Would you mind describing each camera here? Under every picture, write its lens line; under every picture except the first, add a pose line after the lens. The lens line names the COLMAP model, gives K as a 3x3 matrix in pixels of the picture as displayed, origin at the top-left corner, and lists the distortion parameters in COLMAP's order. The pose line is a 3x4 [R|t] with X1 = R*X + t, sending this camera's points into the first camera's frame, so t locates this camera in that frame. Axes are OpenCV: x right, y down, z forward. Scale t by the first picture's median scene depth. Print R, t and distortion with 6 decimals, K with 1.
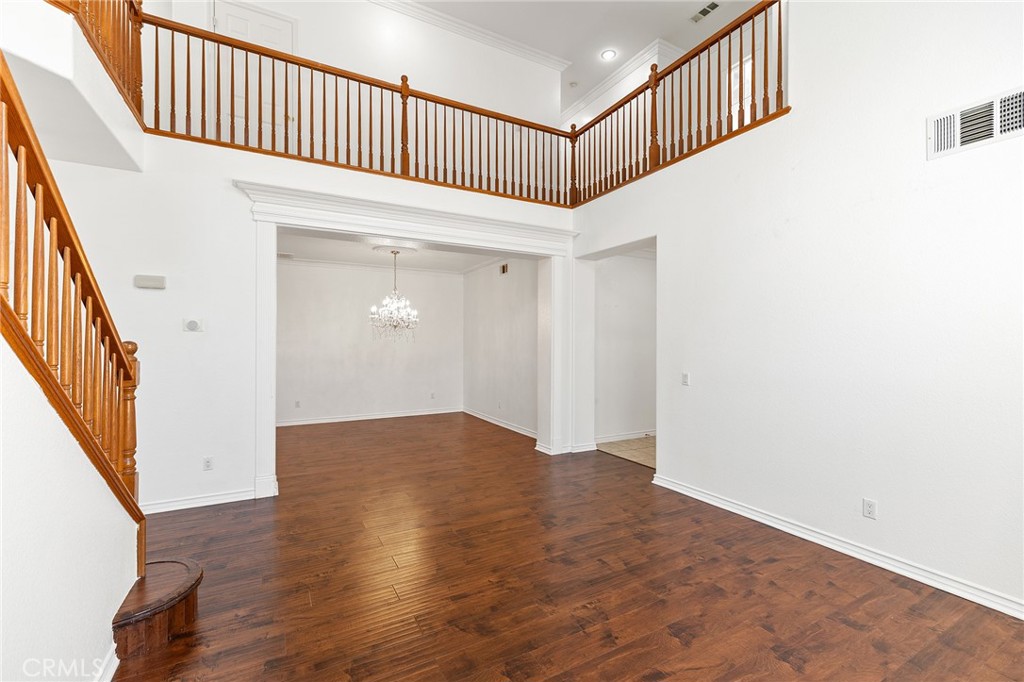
lens RADIAL K [[434.4, 0, 508.8], [0, 434.4, 341.3], [0, 0, 1]] dist [0.001330, 0.000174]
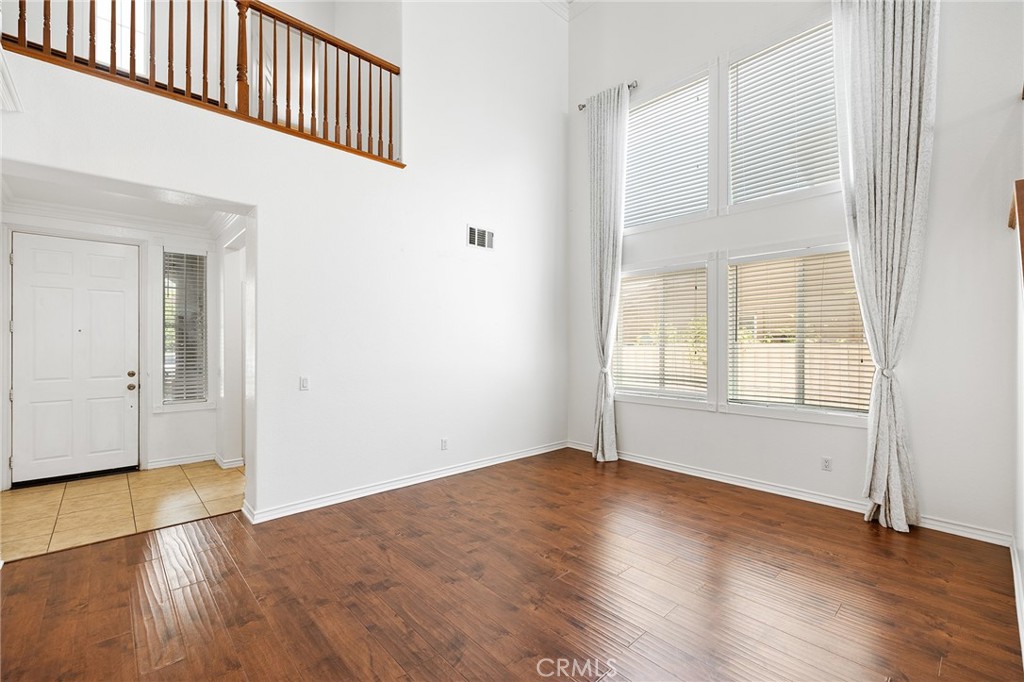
lens RADIAL K [[434.4, 0, 508.8], [0, 434.4, 341.3], [0, 0, 1]] dist [0.001330, 0.000174]
pose [[-0.237086, 0.000960, 0.971488, -0.675635], [-0.003488, 0.999992, -0.001839, -0.000874], [-0.971482, -0.003825, -0.237081, 0.947019]]
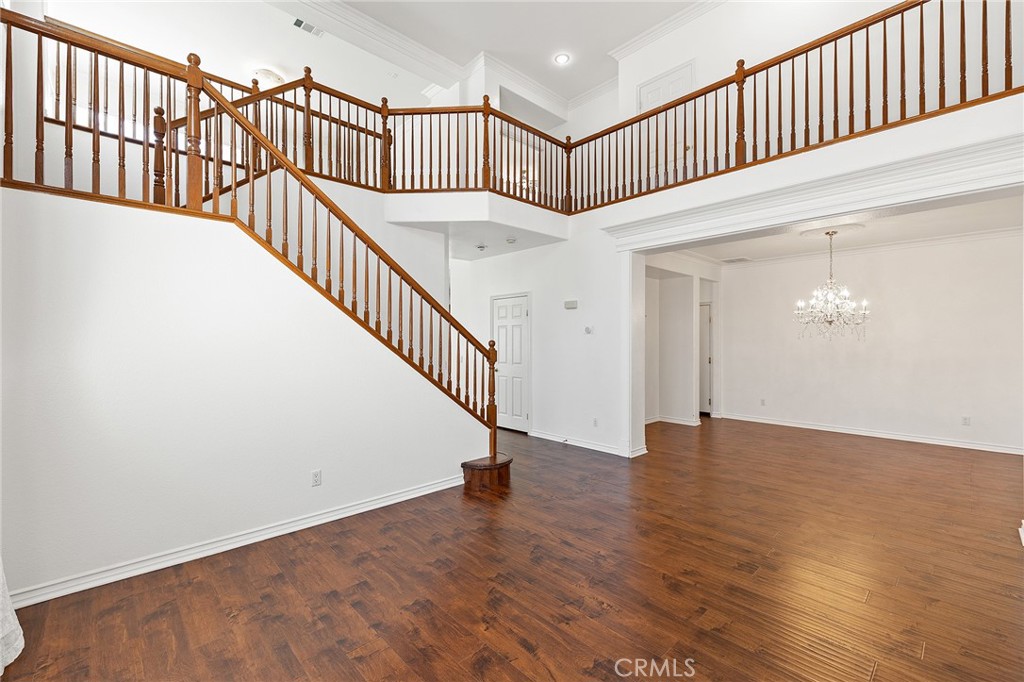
lens RADIAL K [[434.4, 0, 508.8], [0, 434.4, 341.3], [0, 0, 1]] dist [0.001330, 0.000174]
pose [[0.251423, -0.000284, -0.967877, 0.739393], [0.000877, 1.000000, -0.000066, 0.003079], [0.967877, -0.000832, 0.251423, 0.364458]]
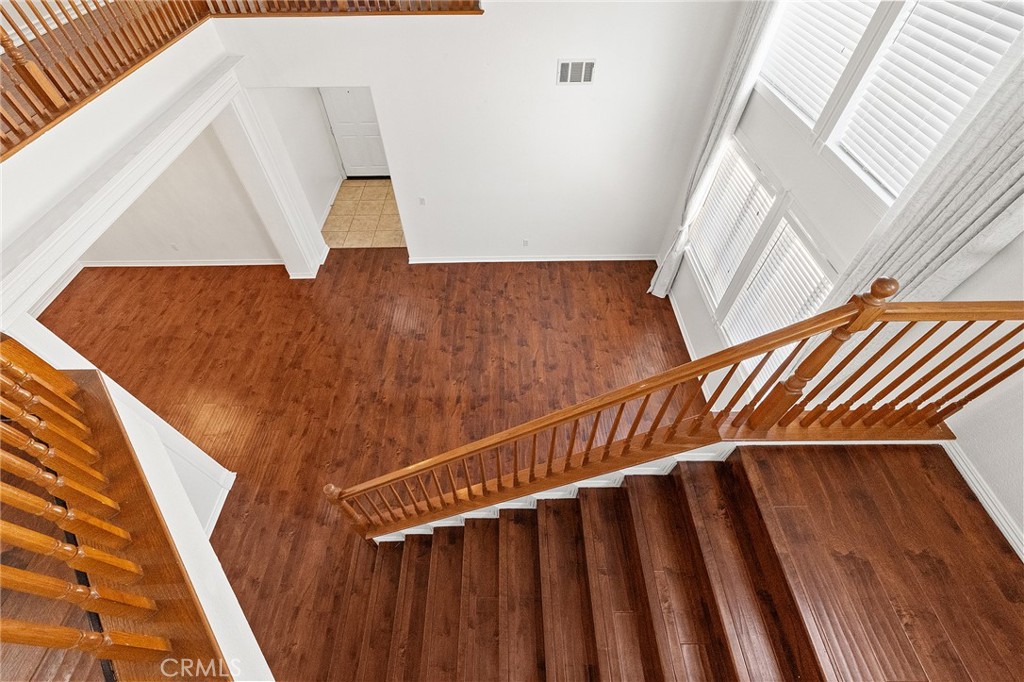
lens RADIAL K [[433.7, 0, 507.6], [0, 433.7, 334.9], [0, 0, 1]] dist [-0.000019, 0.000063]
pose [[0.468974, -0.676458, 0.567862, -0.691132], [0.010126, 0.647028, 0.762399, -0.855854], [-0.883154, -0.351795, 0.310289, 0.169732]]
